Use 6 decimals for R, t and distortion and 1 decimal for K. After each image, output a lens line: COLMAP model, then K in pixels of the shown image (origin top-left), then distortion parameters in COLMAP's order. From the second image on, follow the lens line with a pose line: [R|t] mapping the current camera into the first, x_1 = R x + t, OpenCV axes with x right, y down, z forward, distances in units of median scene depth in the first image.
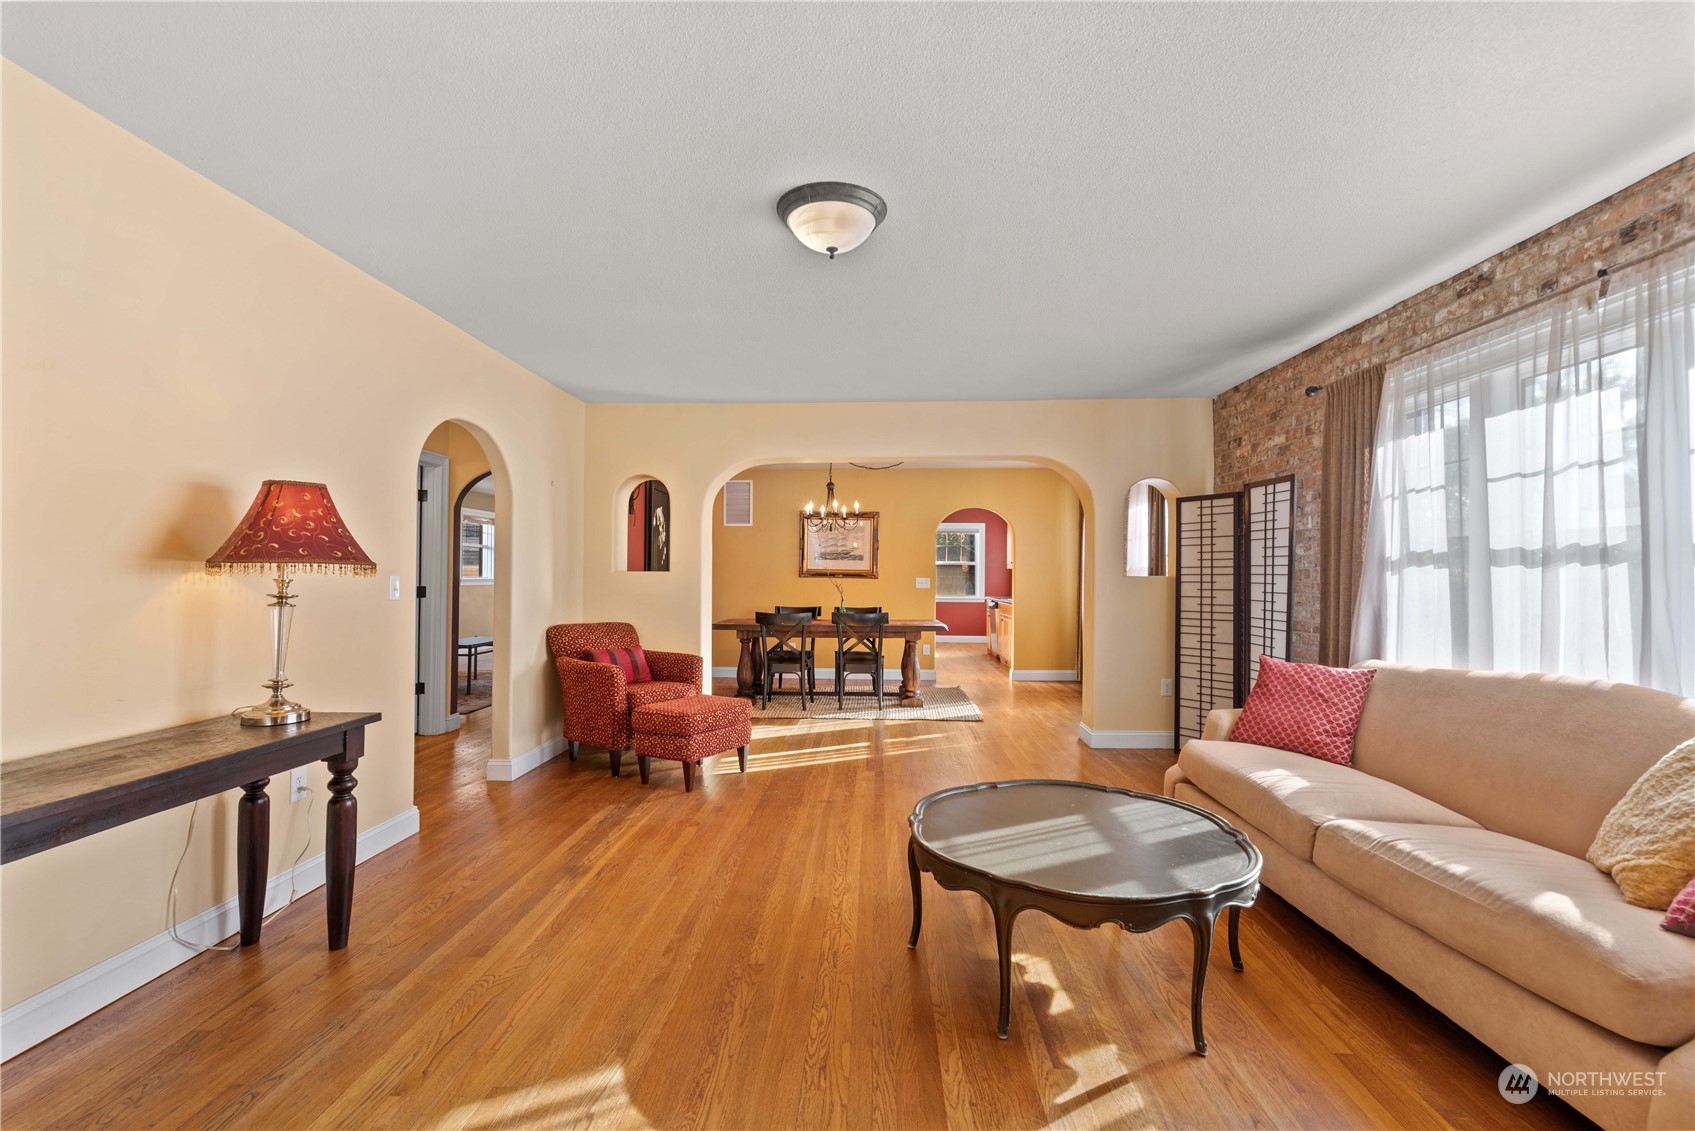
lens RADIAL K [[749.4, 0, 877.4], [0, 749.4, 570.0], [0, 0, 1]] dist [0.004489, 0.000096]
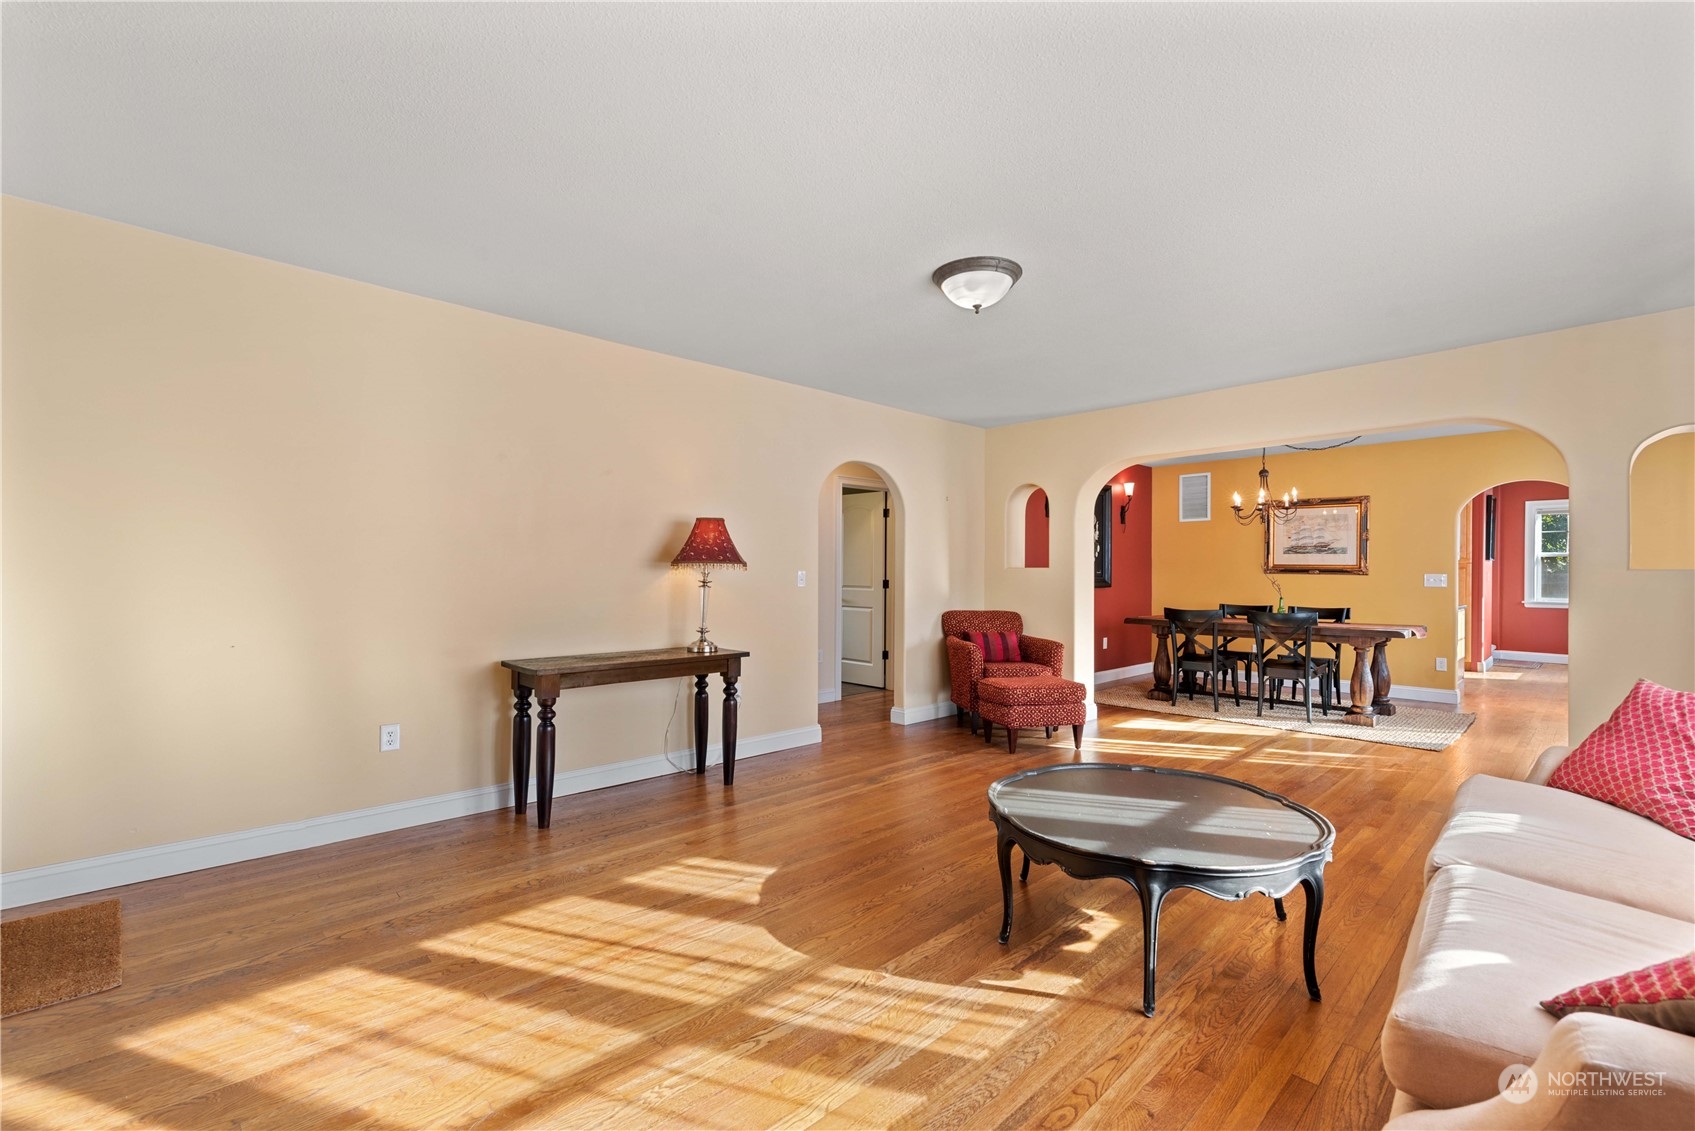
lens RADIAL K [[747.3, 0, 847.5], [0, 747.3, 565.5], [0, 0, 1]] dist [0.000570, 0.000159]
pose [[0.716368, -0.009117, -0.697663, 0.518349], [0.006412, 0.999958, -0.006483, 0.007416], [0.697693, 0.000171, 0.716397, -0.032028]]
